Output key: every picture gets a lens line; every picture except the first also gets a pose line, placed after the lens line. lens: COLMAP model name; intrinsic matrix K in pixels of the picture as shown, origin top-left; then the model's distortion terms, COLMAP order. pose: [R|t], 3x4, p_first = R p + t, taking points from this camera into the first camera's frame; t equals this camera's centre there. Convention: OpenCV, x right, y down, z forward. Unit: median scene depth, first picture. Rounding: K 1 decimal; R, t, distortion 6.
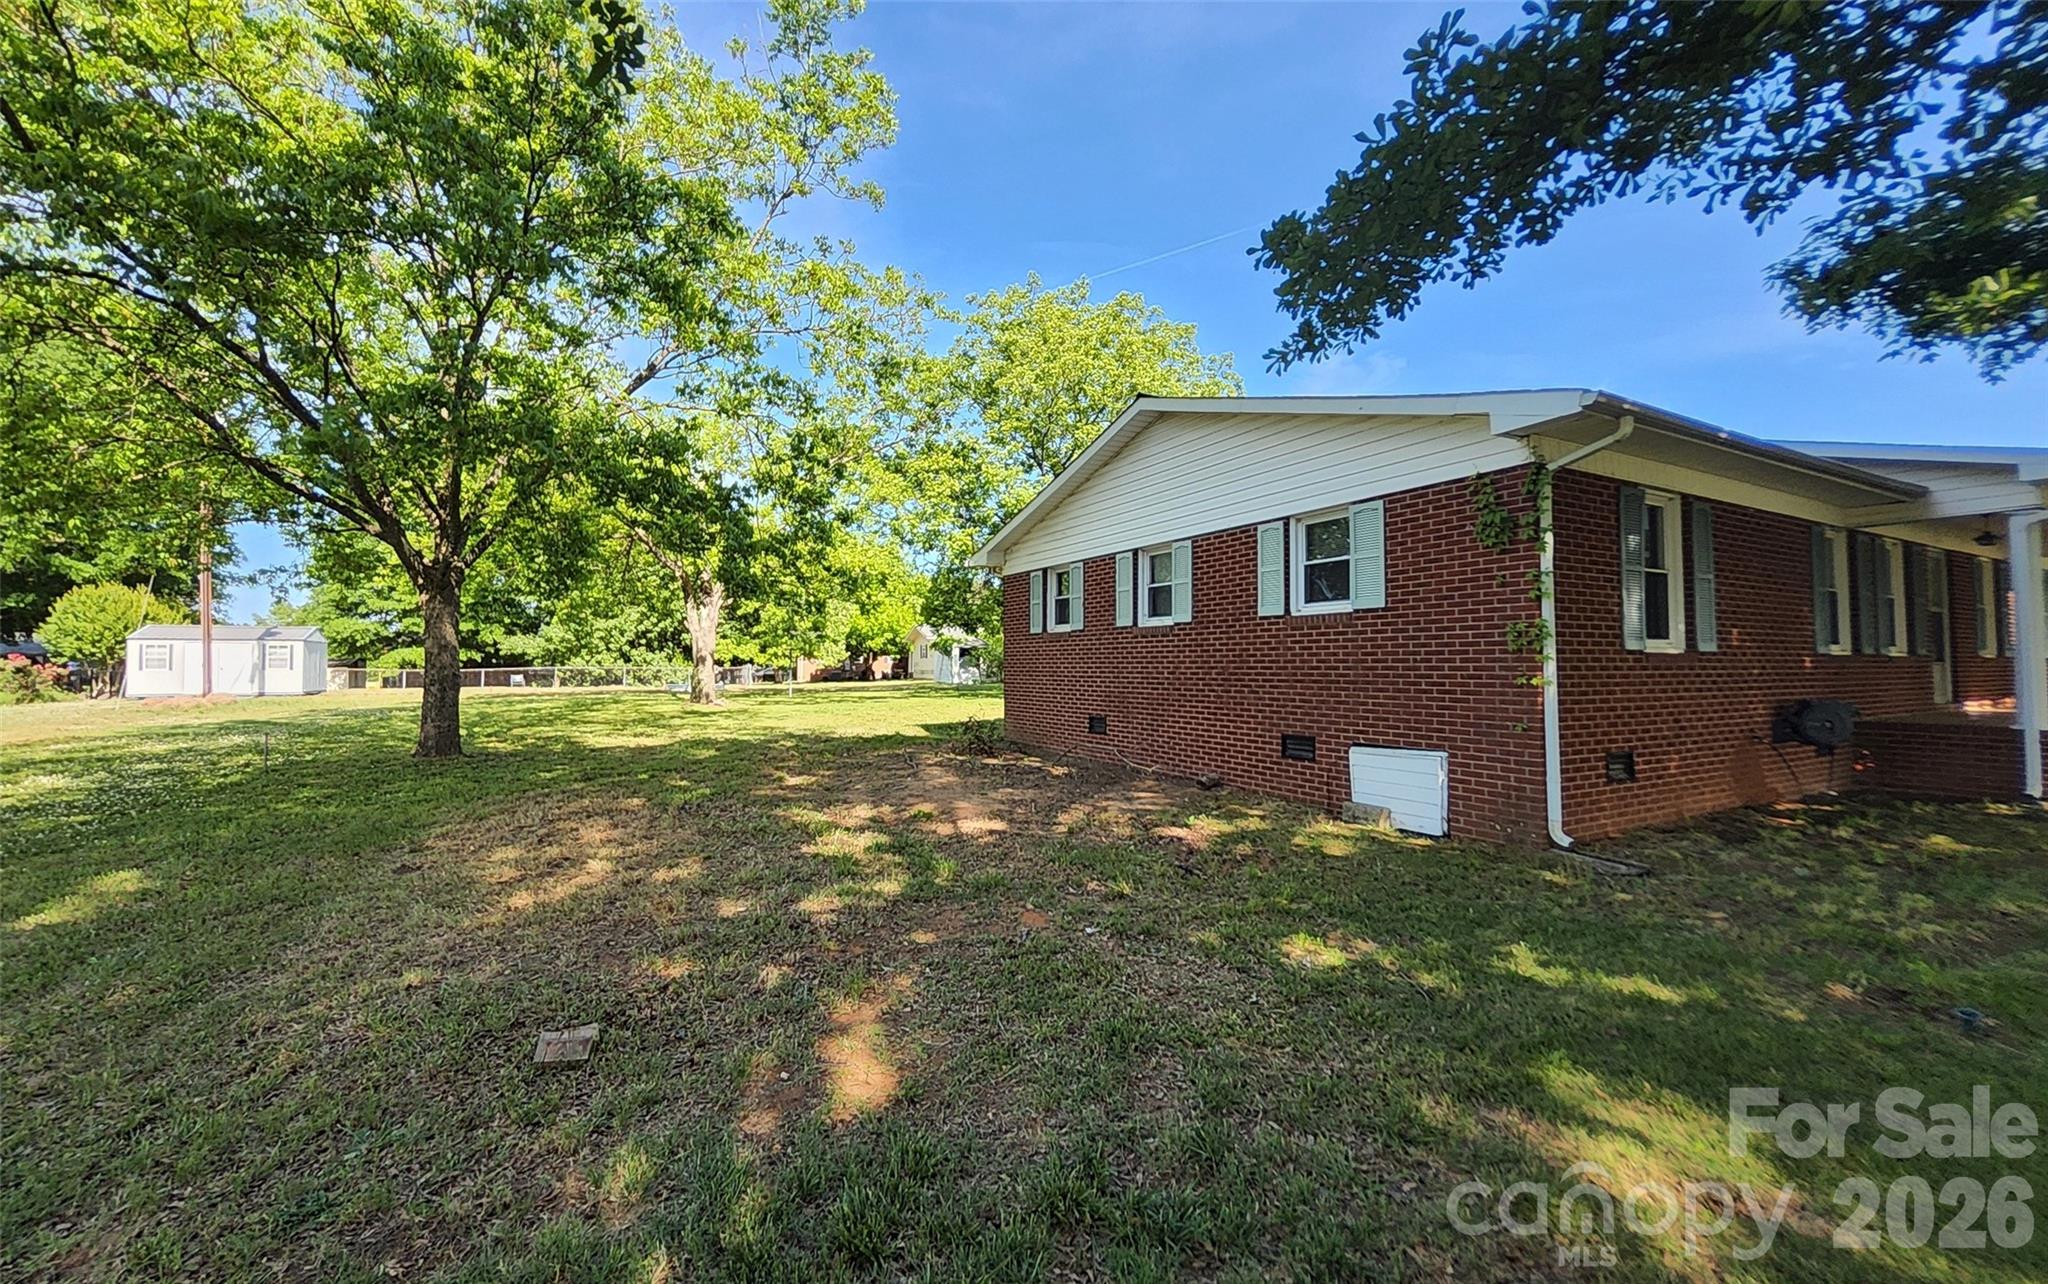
lens RADIAL K [[798.7, 0, 974.8], [0, 798.7, 616.7], [0, 0, 1]] dist [0.005321, -0.005681]
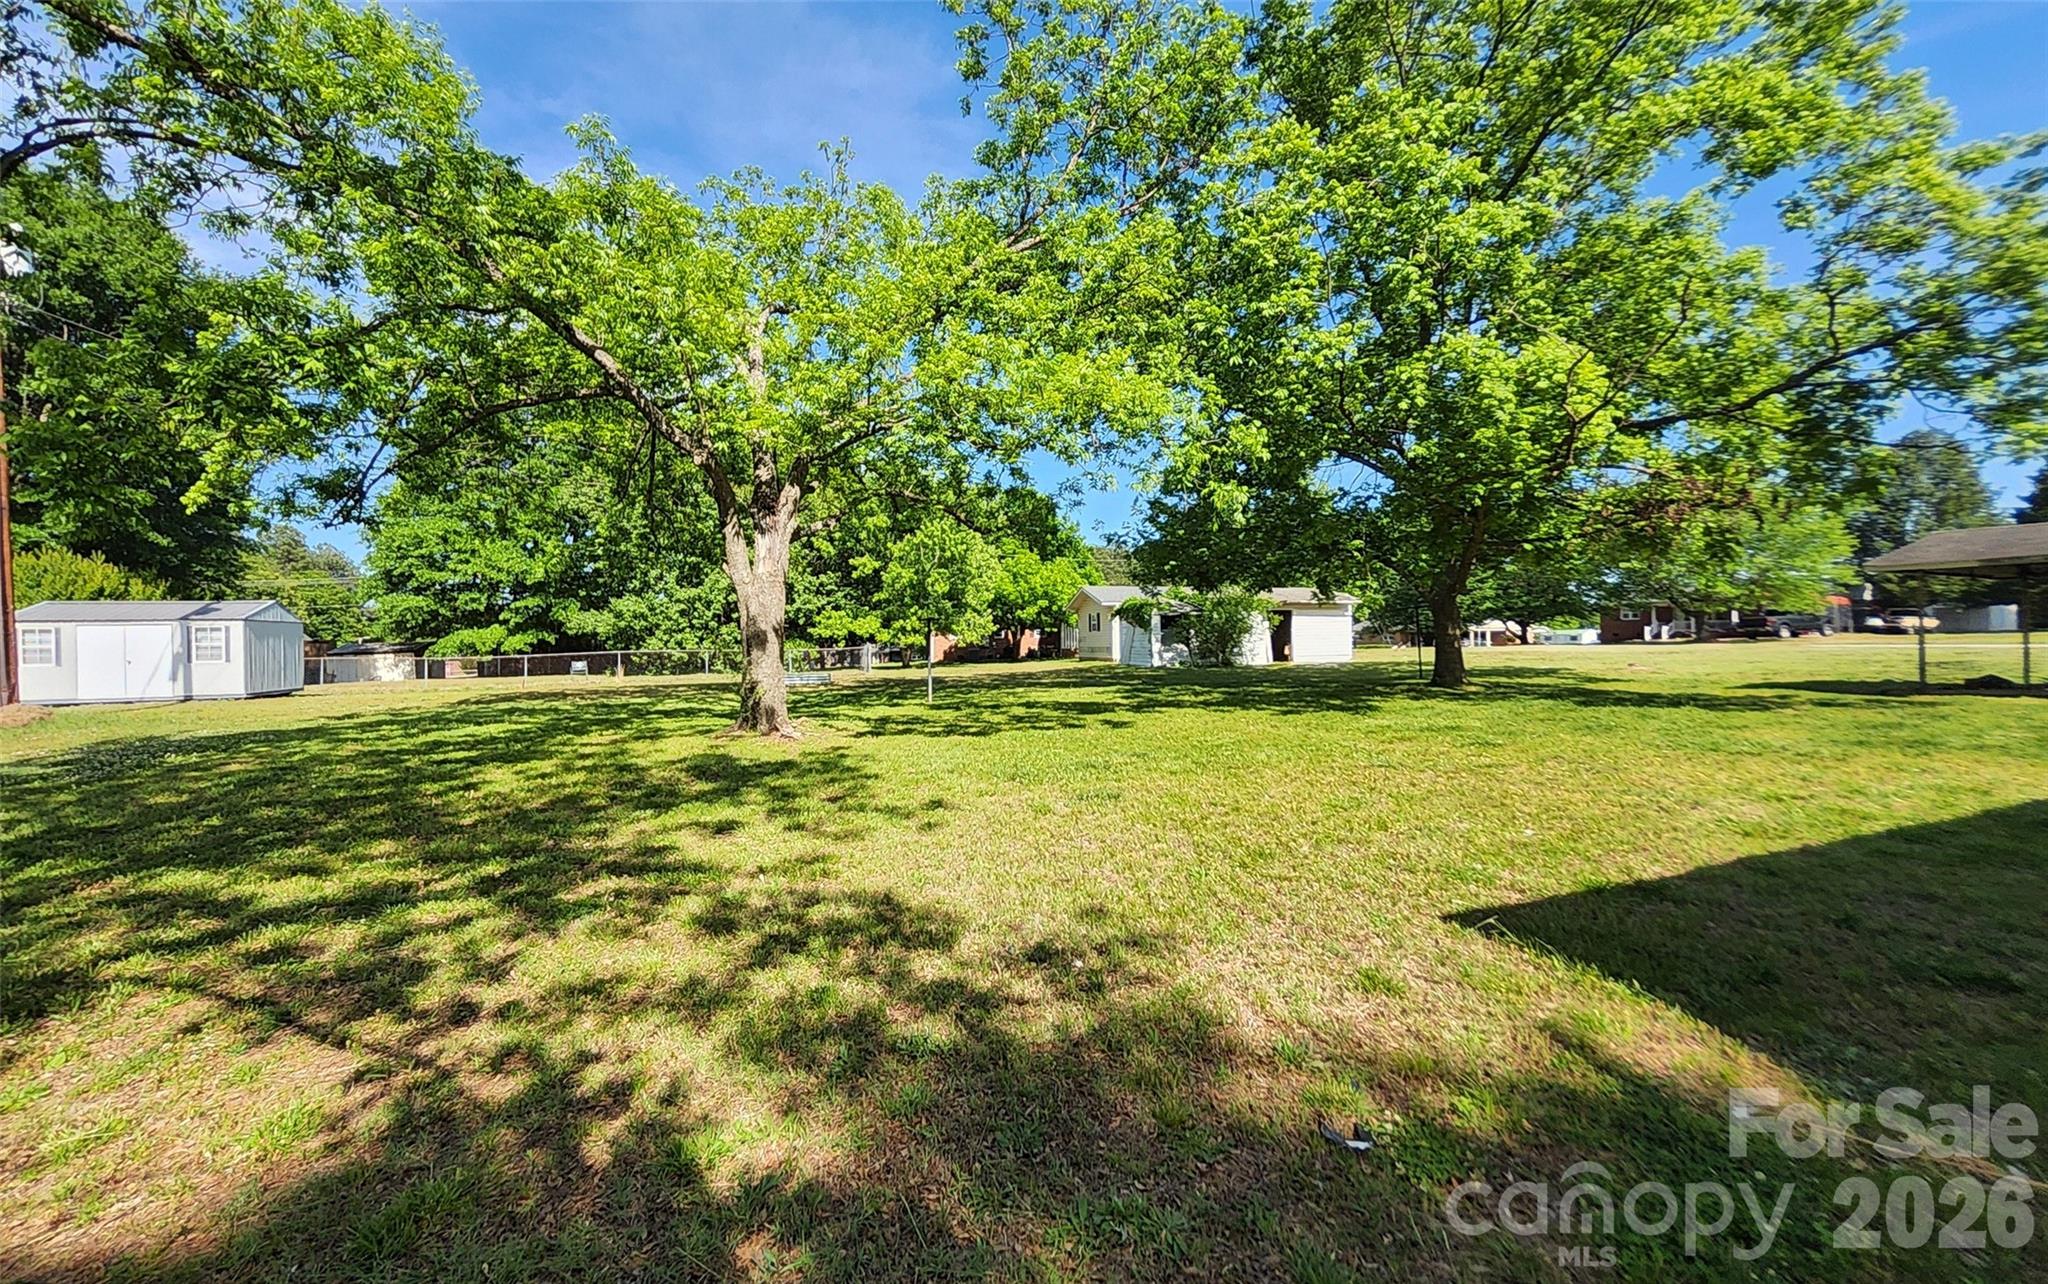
lens RADIAL K [[798.7, 0, 1017.4], [0, 798.7, 639.8], [0, 0, 1]] dist [0.005321, -0.005681]
pose [[0.994844, -0.014907, -0.100317, -0.064066], [0.021104, 0.997914, 0.061004, 0.012831], [0.099198, -0.062807, 0.993084, 0.252671]]
